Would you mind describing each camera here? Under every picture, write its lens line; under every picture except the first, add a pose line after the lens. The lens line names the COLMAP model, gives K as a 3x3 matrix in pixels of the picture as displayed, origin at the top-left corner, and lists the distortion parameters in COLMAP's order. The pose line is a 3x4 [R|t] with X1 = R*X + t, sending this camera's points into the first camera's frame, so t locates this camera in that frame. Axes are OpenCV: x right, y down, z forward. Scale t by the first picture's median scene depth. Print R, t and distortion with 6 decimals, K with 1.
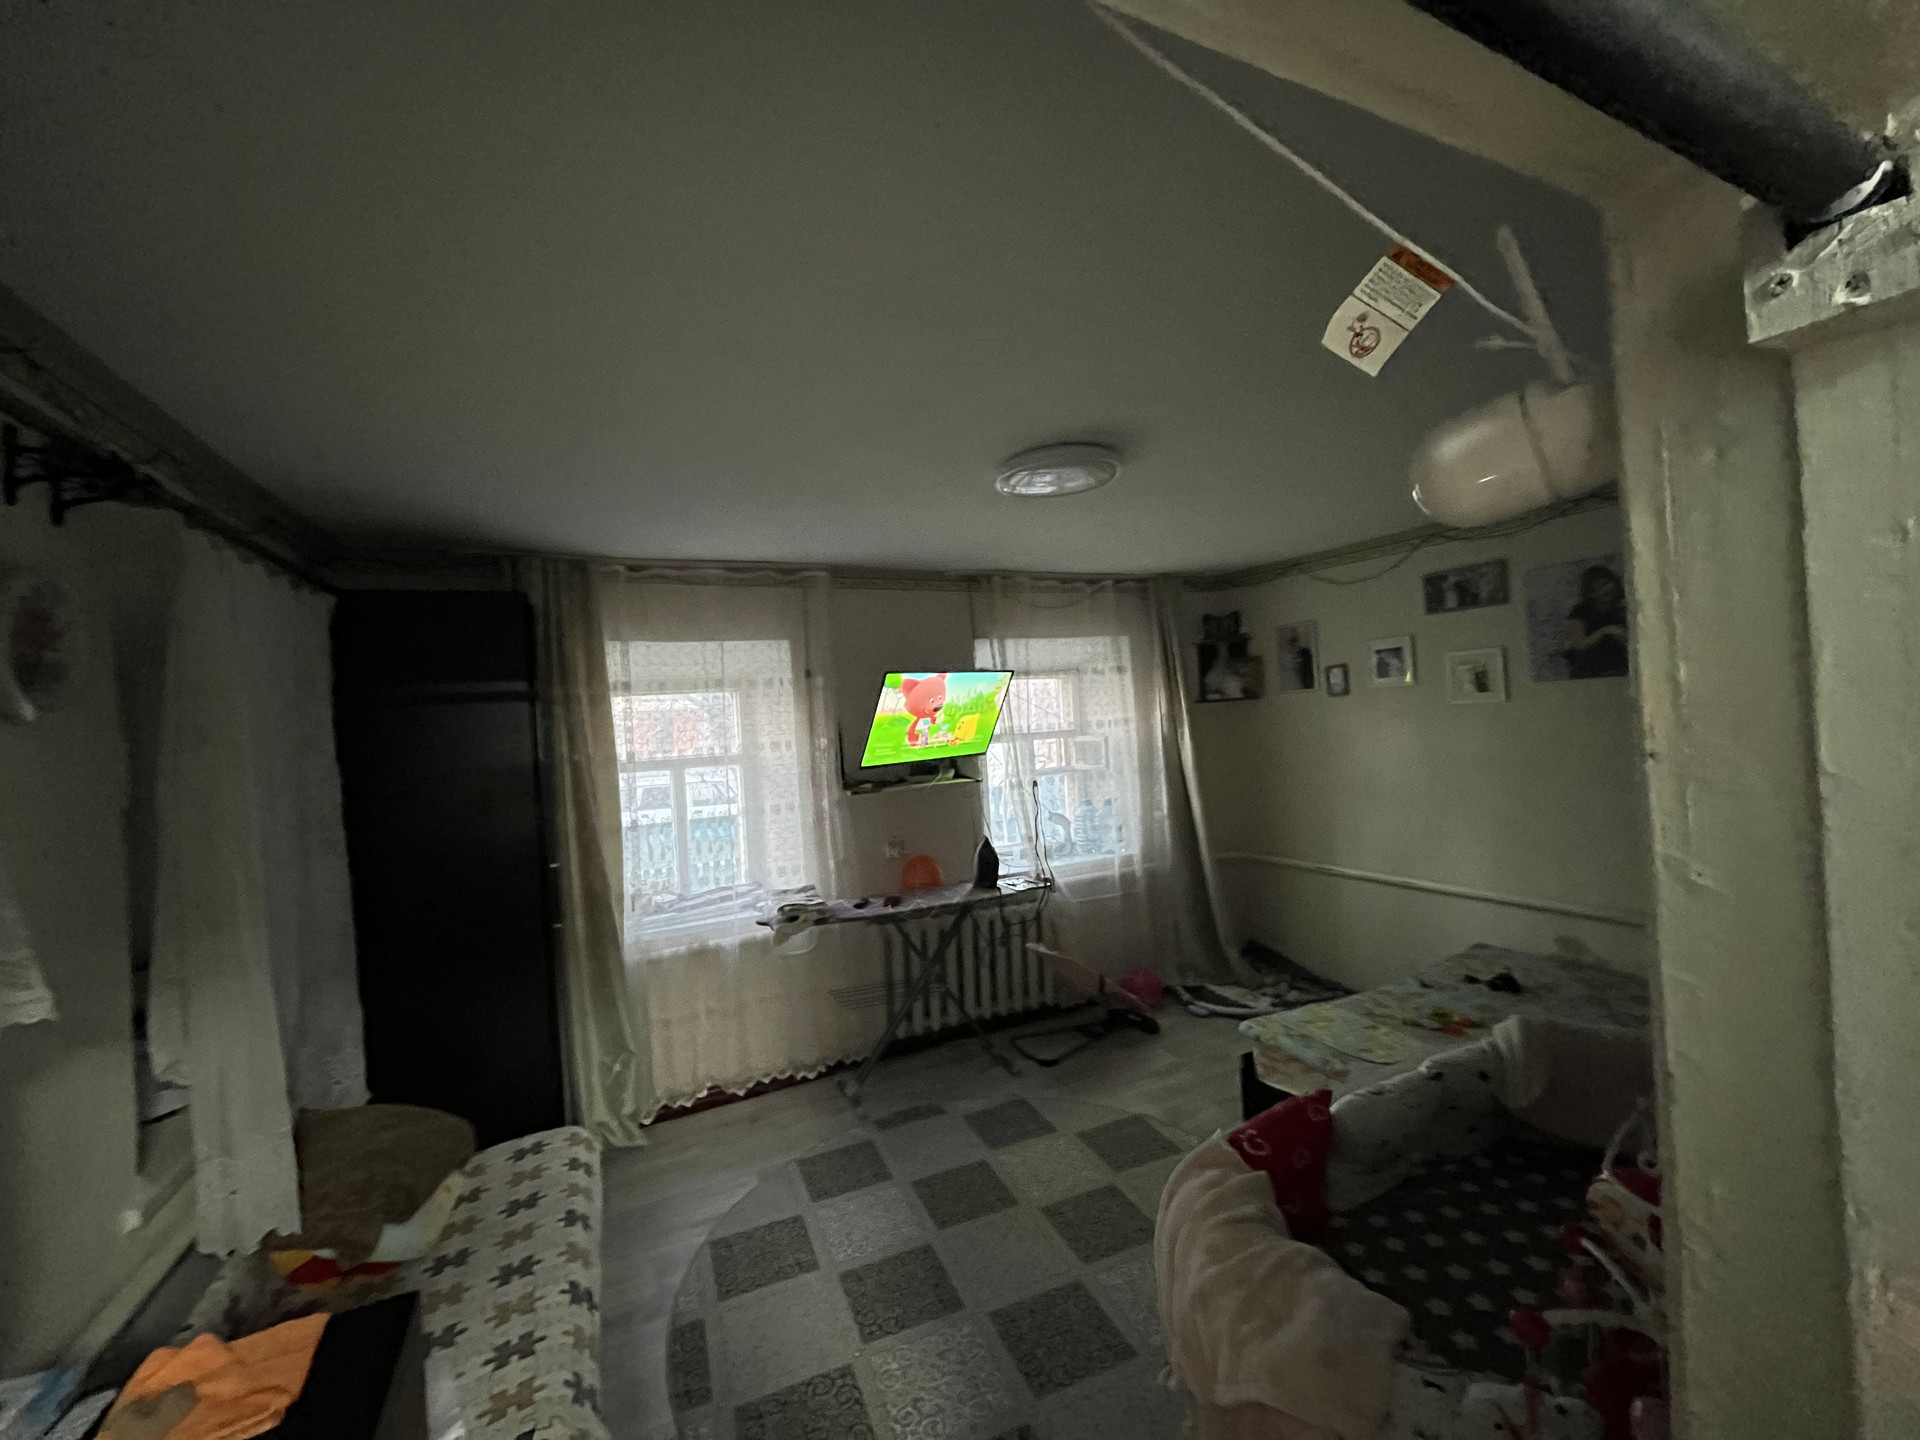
lens RADIAL K [[777.0, 0, 967.8], [0, 777.0, 716.8], [0, 0, 1]] dist [-0.009126, 0.000295]
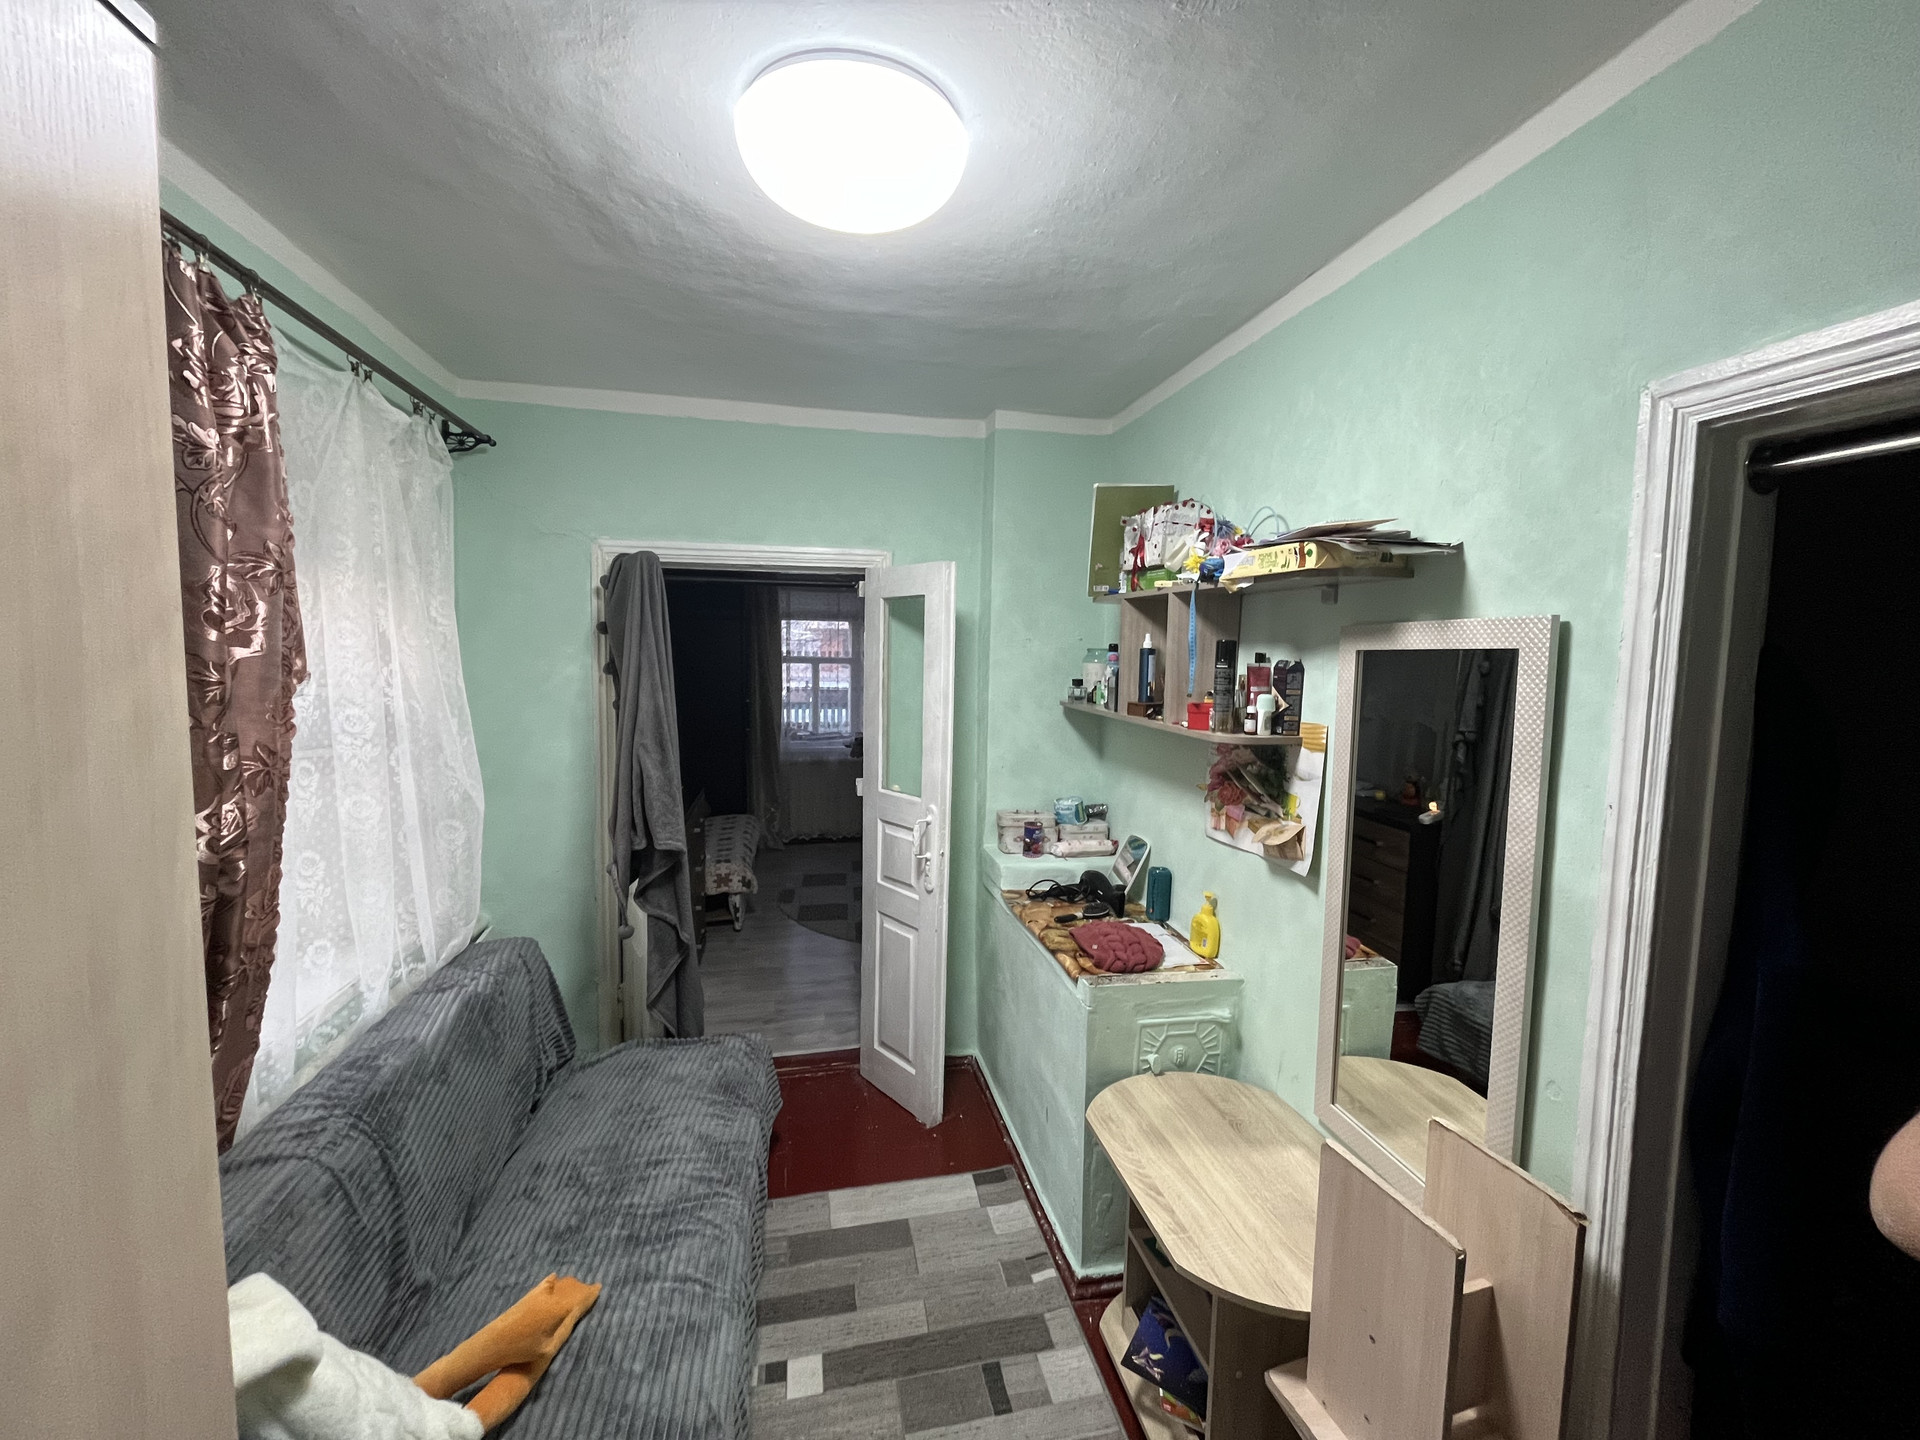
lens RADIAL K [[804.1, 0, 970.1], [0, 804.1, 710.8], [0, 0, 1]] dist [-0.011360, 0.000006]
pose [[0.969597, 0.094195, -0.225849, 0.442198], [-0.072036, 0.991918, 0.104444, -0.046448], [0.233862, -0.085000, 0.968547, -0.789038]]
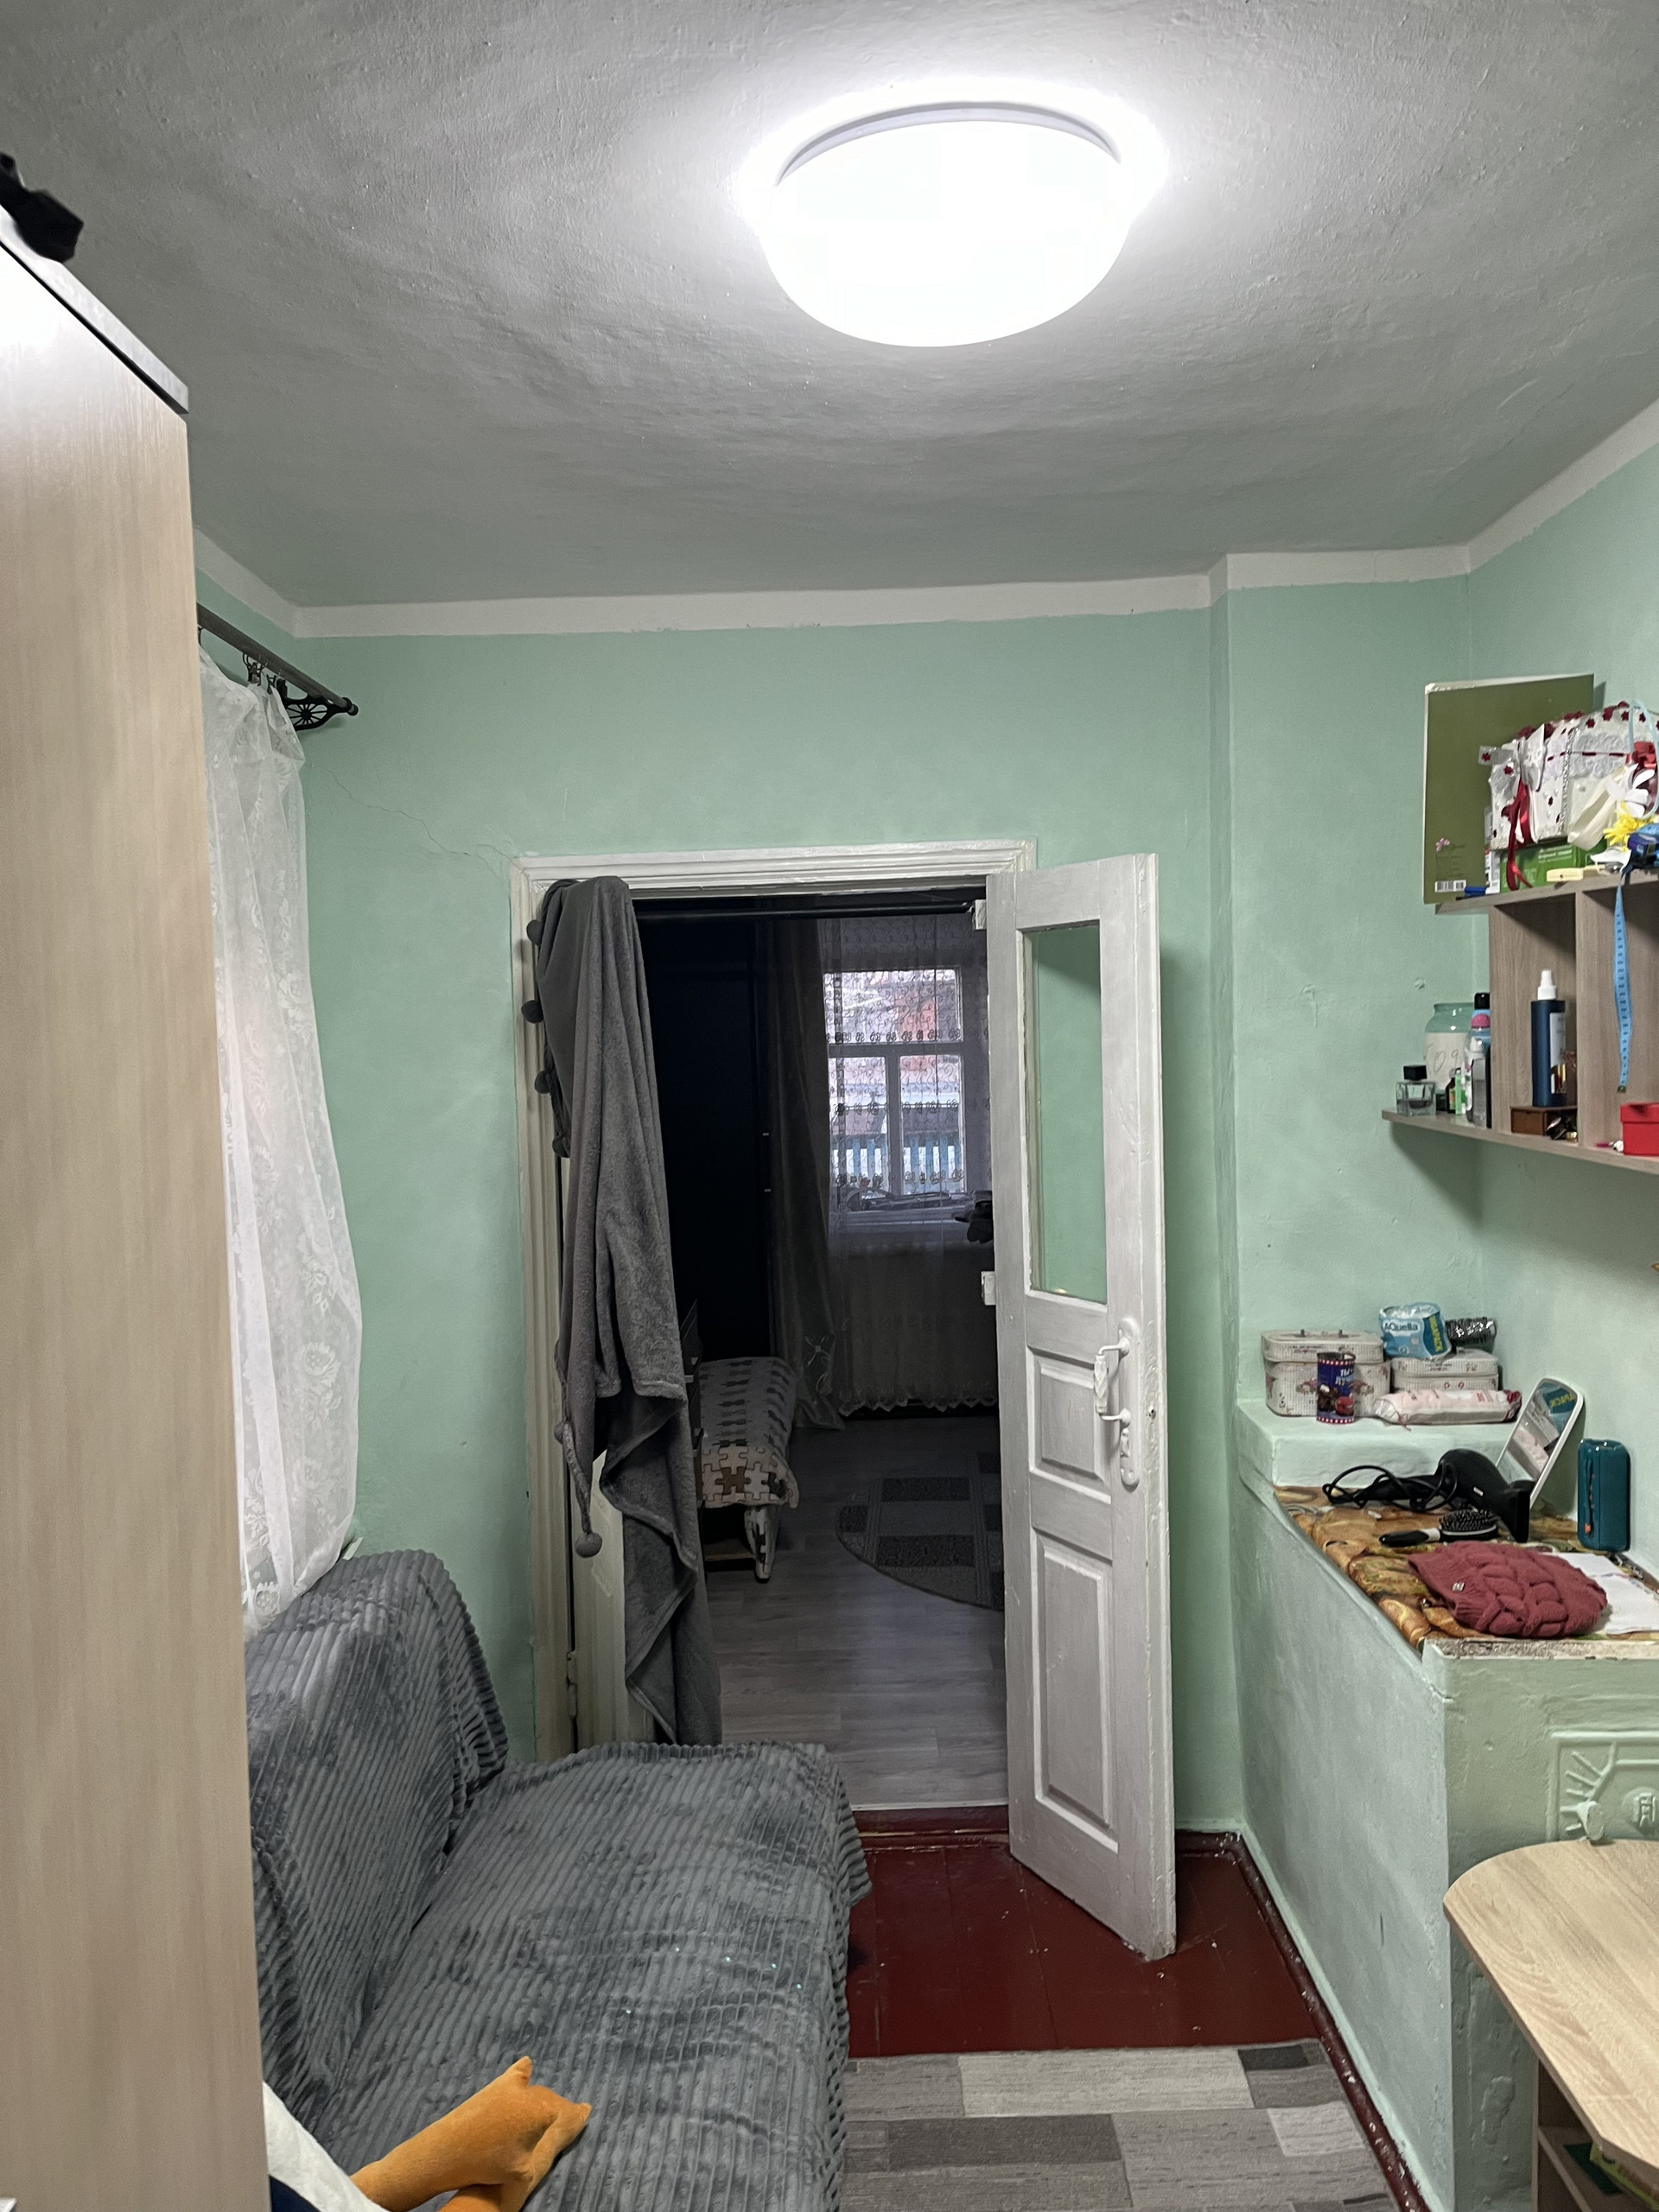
lens RADIAL K [[1719.6, 0, 818.6], [0, 1719.6, 1098.5], [0, 0, 1]] dist [0.077531, -0.117993]
pose [[0.894280, 0.051820, -0.444497, 0.478515], [-0.015604, 0.996280, 0.084755, -0.053969], [0.447236, -0.068858, 0.891762, -0.884975]]
